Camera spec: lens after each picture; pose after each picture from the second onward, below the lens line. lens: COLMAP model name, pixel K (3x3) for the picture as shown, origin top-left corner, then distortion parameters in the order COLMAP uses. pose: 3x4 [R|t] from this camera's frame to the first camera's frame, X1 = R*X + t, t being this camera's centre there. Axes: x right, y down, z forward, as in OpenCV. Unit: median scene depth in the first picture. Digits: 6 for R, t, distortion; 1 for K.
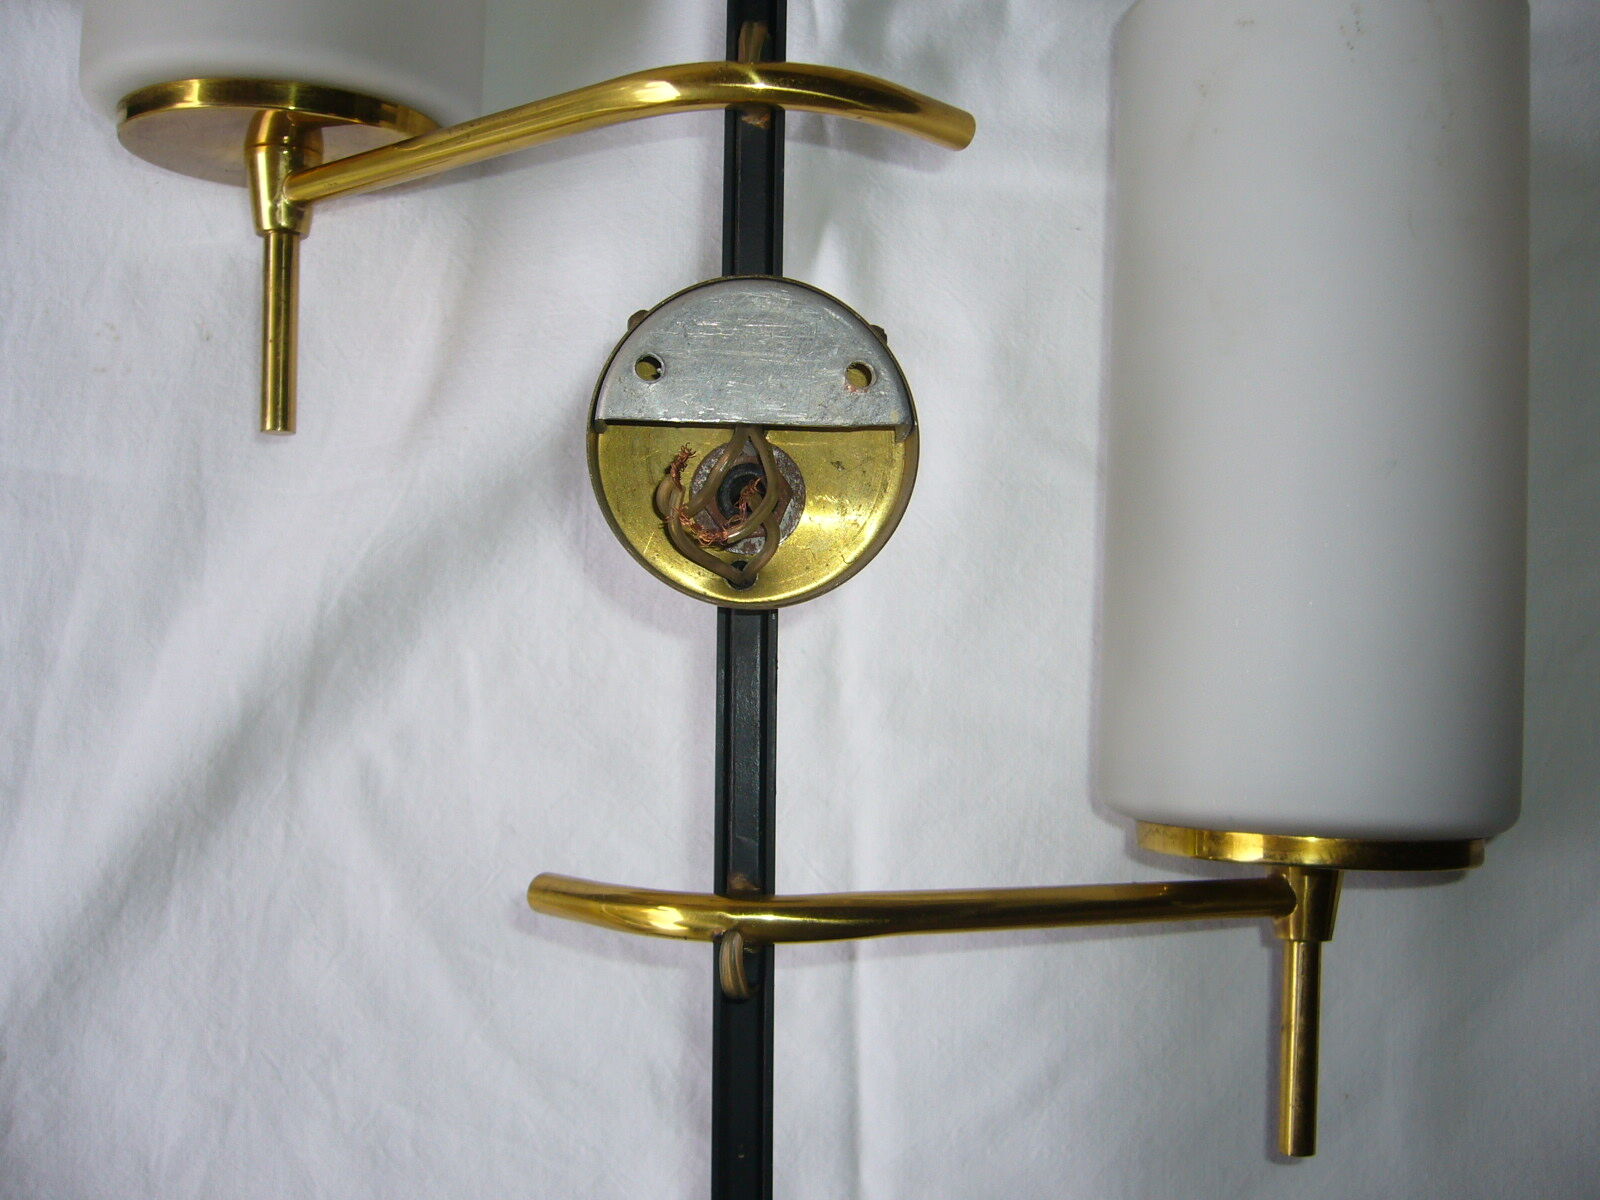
lens RADIAL K [[1892.4, 0, 800.0], [0, 1892.4, 600.0], [0, 0, 1]] dist [-0.086715, 0.031261]
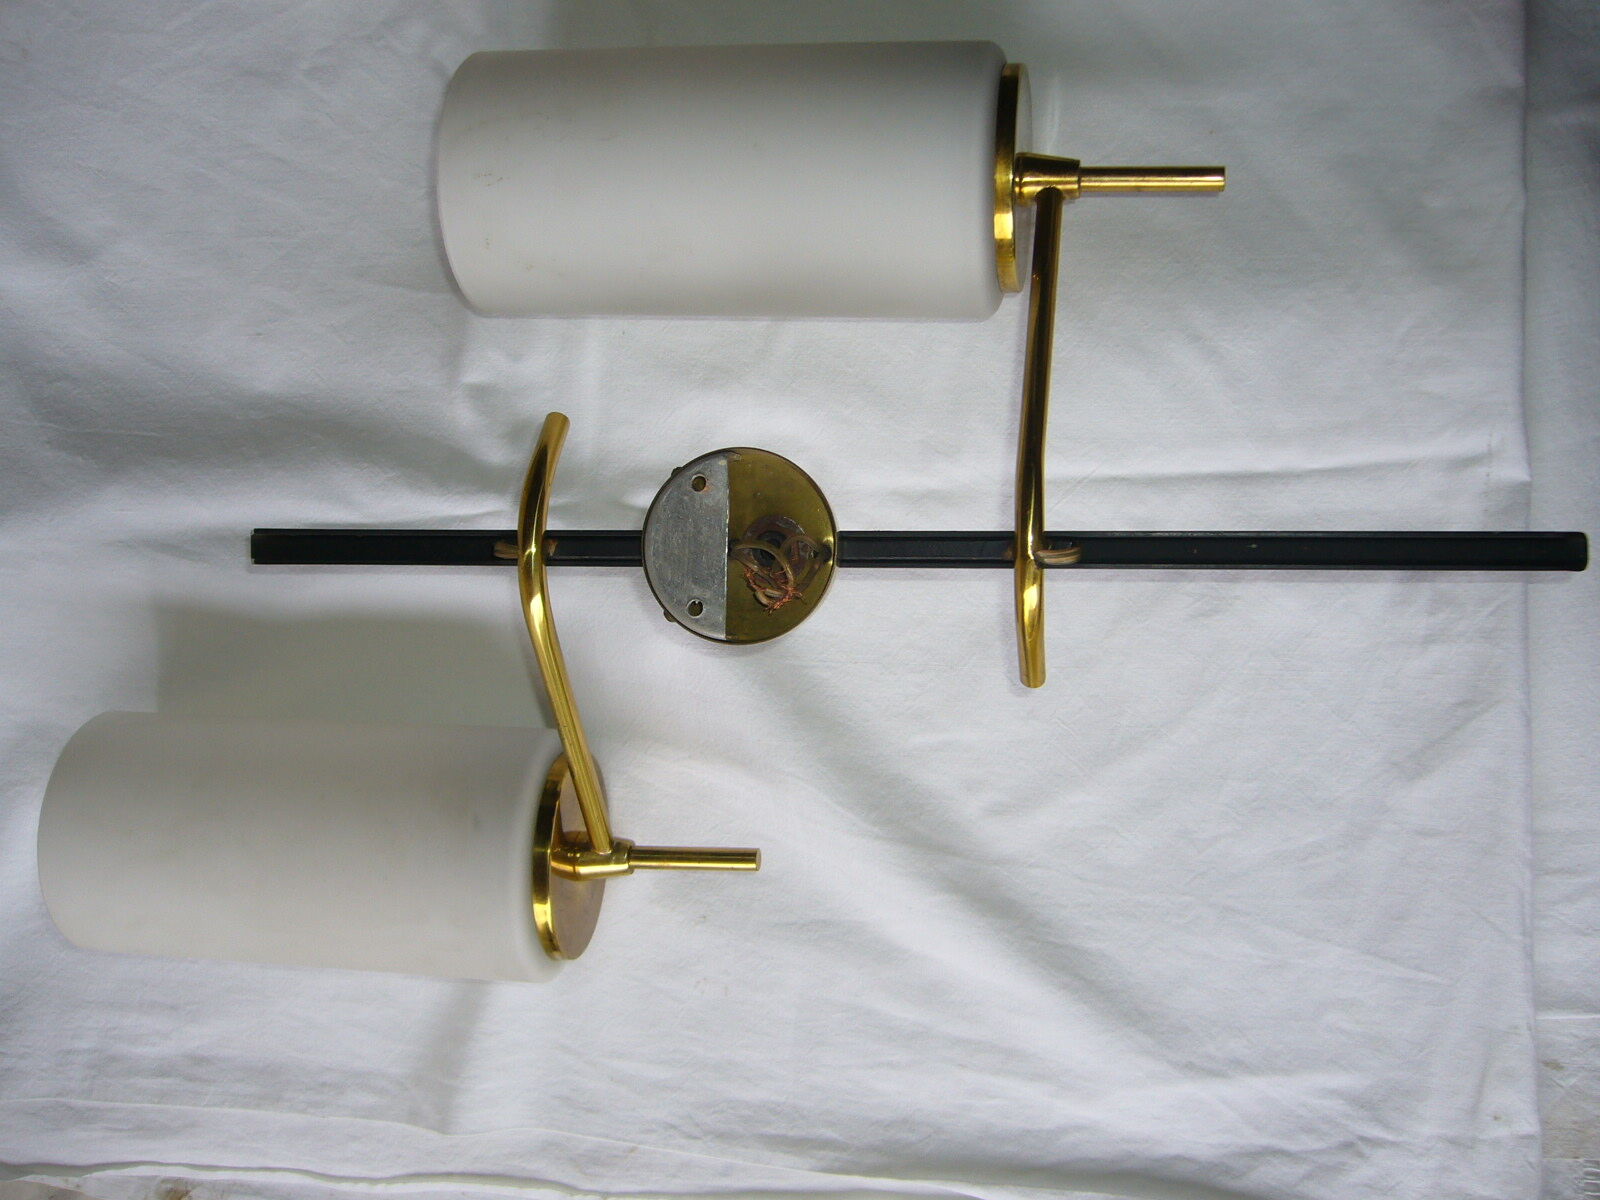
lens RADIAL K [[1892.4, 0, 800.0], [0, 1892.4, 600.0], [0, 0, 1]] dist [-0.086715, 0.031261]
pose [[-0.010368, -0.998995, -0.043608, 0.000220], [0.990943, -0.004426, -0.134207, 0.143783], [0.133879, -0.044605, 0.989993, -0.481952]]
